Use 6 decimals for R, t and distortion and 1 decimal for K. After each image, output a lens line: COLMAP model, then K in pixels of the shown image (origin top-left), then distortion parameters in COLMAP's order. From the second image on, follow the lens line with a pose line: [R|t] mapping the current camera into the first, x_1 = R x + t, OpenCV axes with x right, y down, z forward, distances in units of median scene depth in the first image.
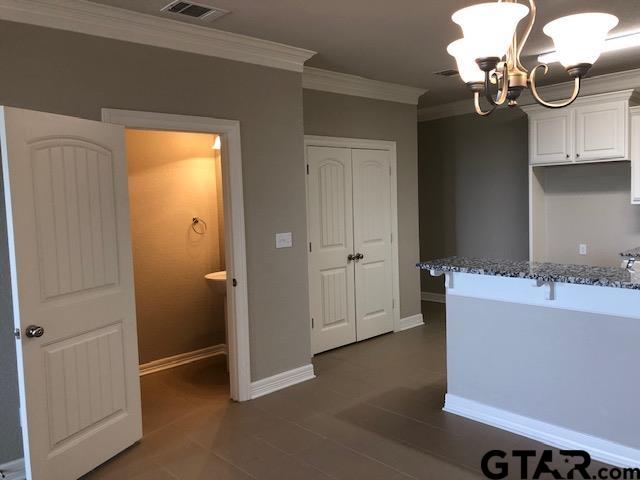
lens RADIAL K [[524.8, 0, 321.1], [0, 524.8, 234.6], [0, 0, 1]] dist [0.079905, -0.130623]
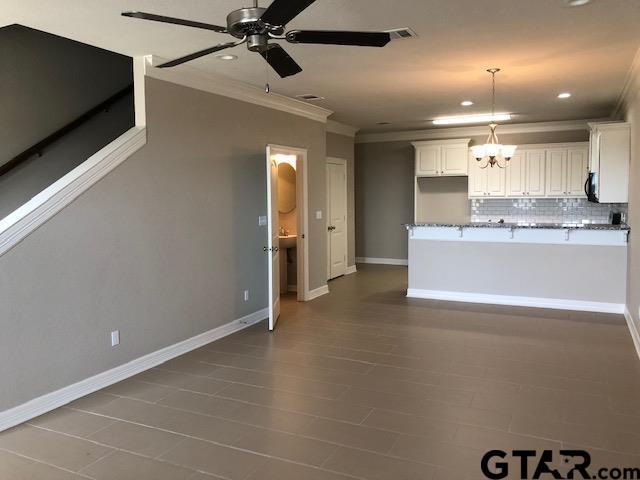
lens RADIAL K [[524.8, 0, 321.1], [0, 524.8, 234.6], [0, 0, 1]] dist [0.079905, -0.130623]
pose [[0.933973, -0.007729, 0.357260, -0.586904], [0.007582, 0.999970, 0.001811, 0.062542], [-0.357264, 0.001017, 0.934003, -0.572425]]
